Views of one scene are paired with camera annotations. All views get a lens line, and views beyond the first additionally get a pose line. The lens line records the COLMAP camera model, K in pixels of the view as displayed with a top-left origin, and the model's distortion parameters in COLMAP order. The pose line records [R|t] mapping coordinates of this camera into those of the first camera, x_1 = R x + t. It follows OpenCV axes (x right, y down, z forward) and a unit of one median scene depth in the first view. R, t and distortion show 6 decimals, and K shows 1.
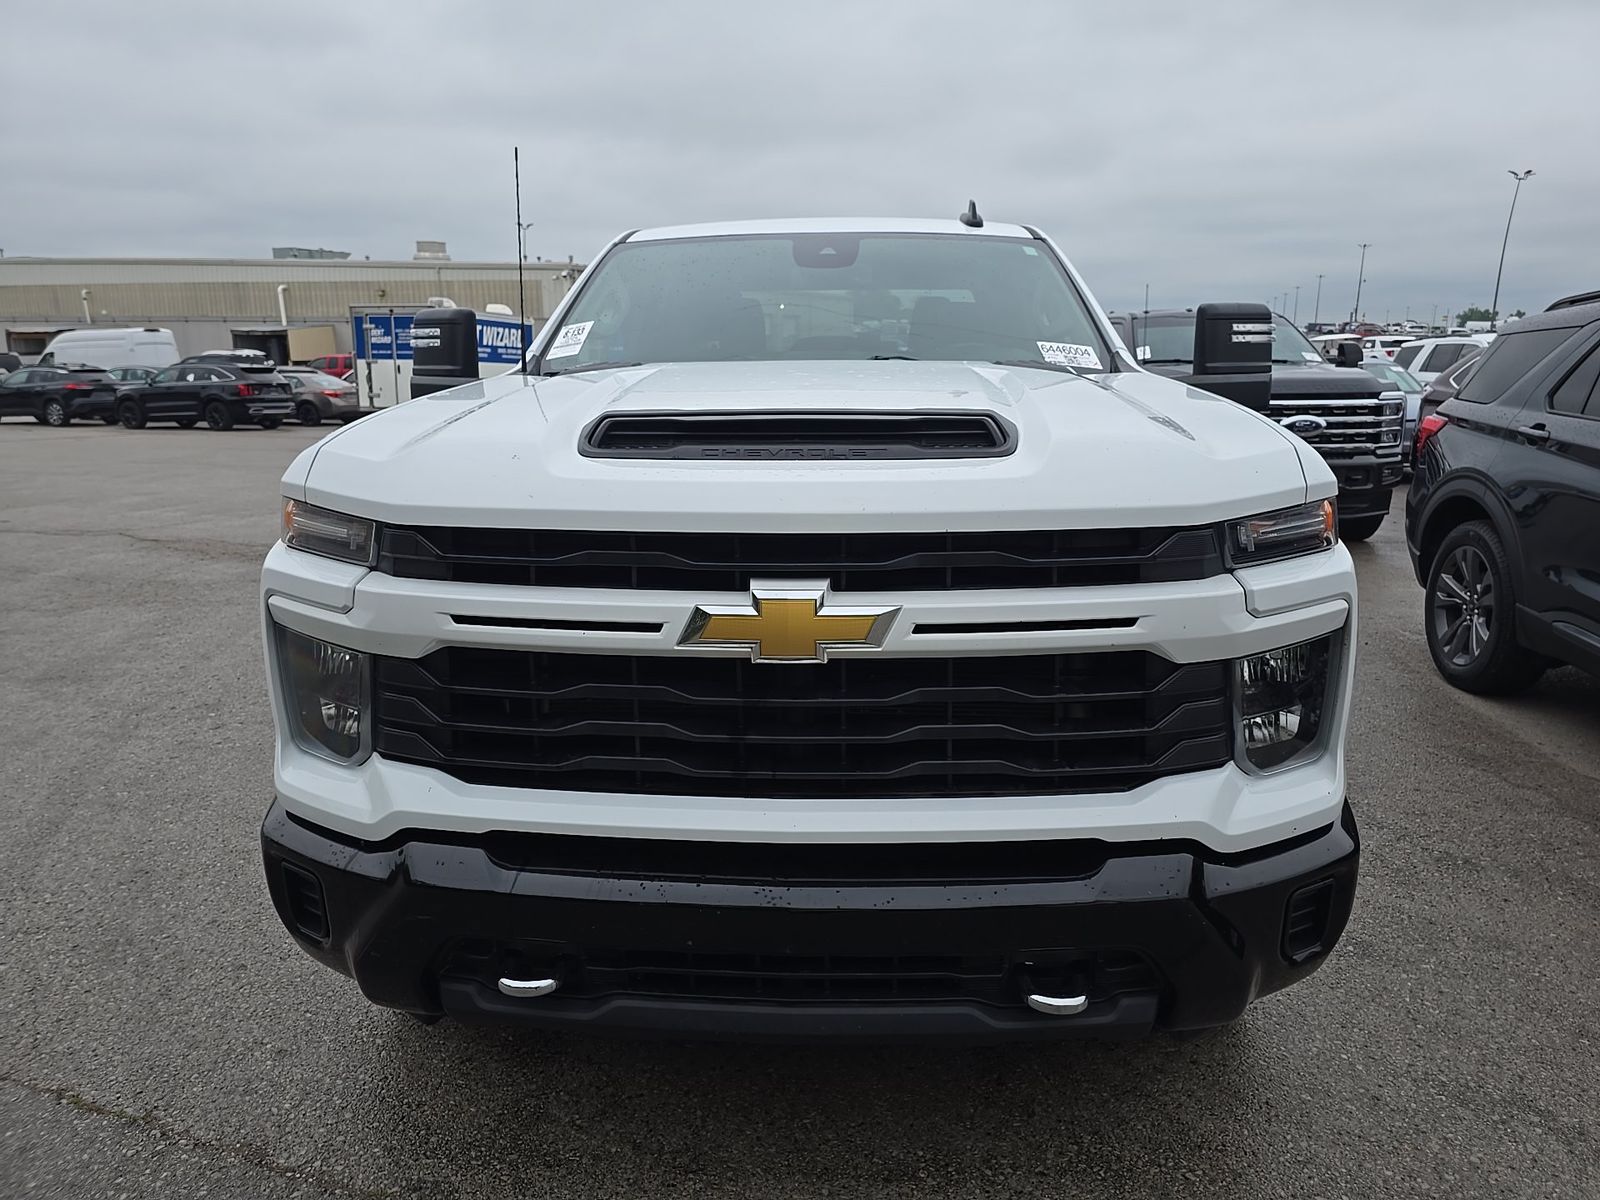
lens RADIAL K [[1067.0, 0, 810.9], [0, 1067.0, 591.0], [0, 0, 1]] dist [0.050530, -0.053783]
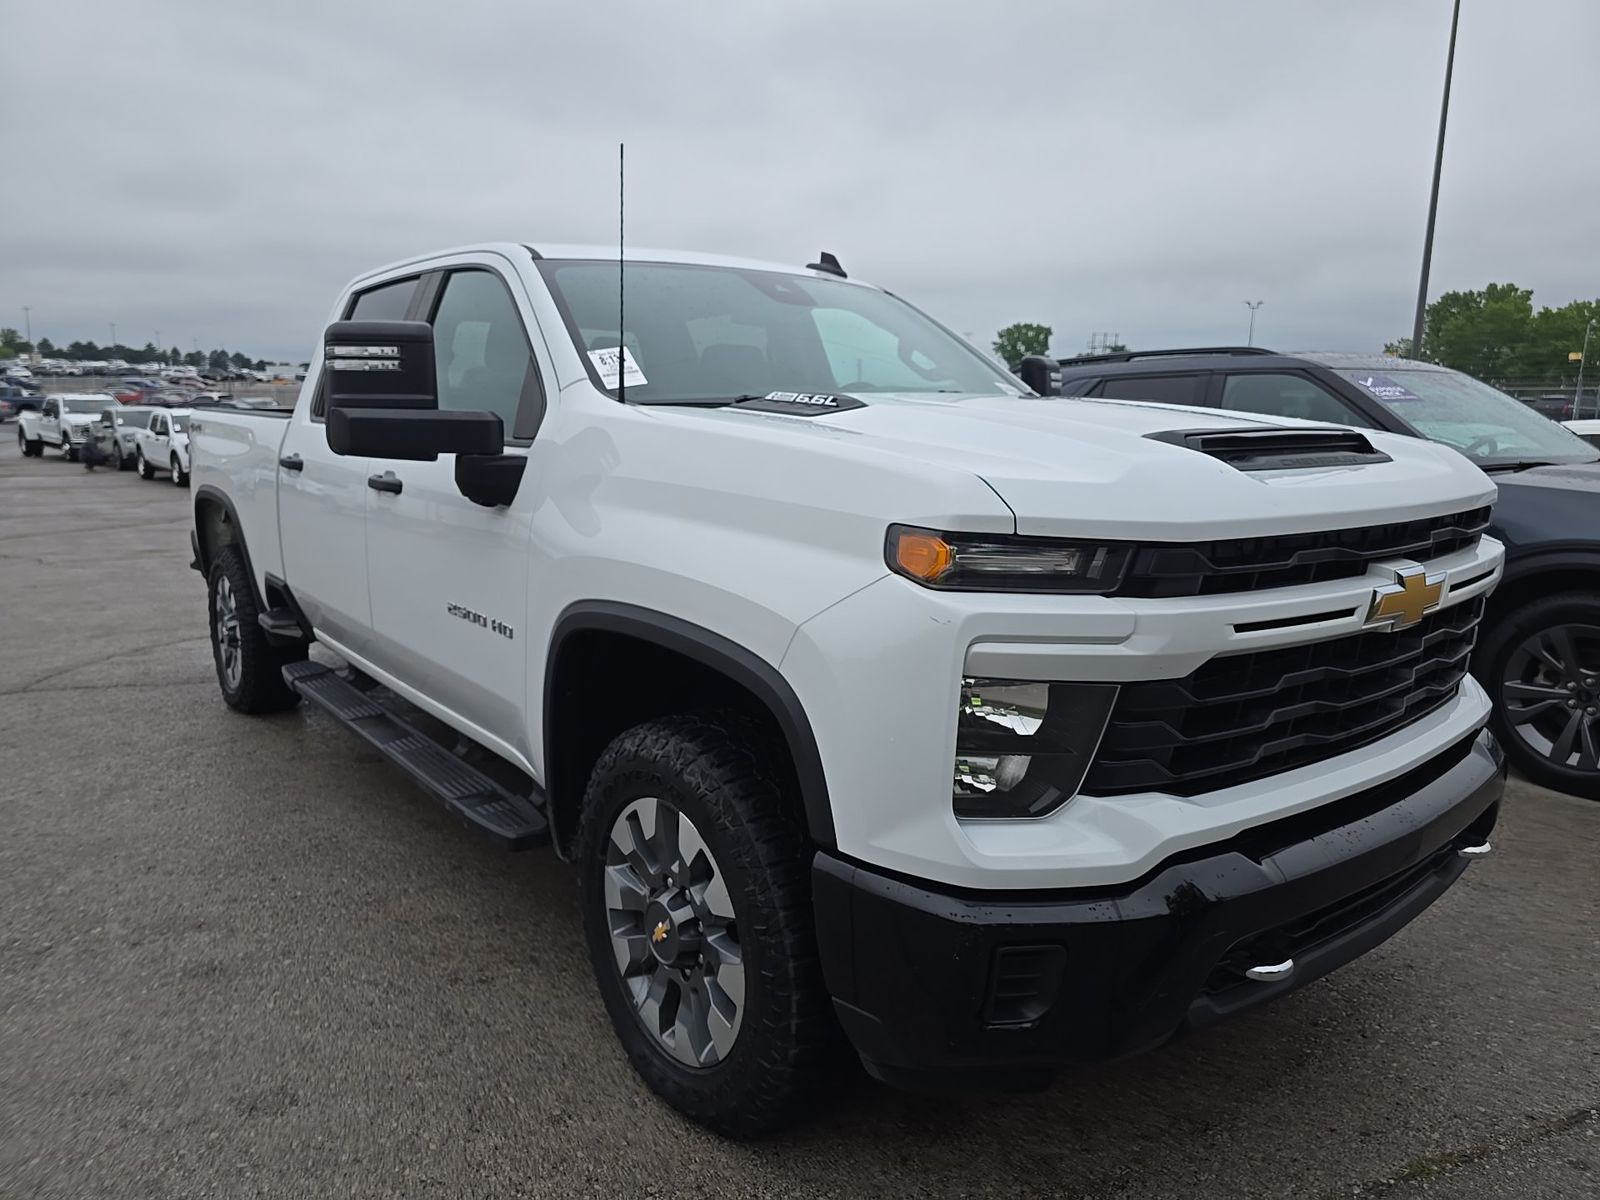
lens RADIAL K [[1067.0, 0, 810.9], [0, 1067.0, 591.0], [0, 0, 1]] dist [0.050530, -0.053783]
pose [[0.757644, -0.107295, 0.643789, -1.245158], [0.133611, 0.991002, 0.007922, -0.070638], [-0.638846, 0.080015, 0.765162, 0.448928]]
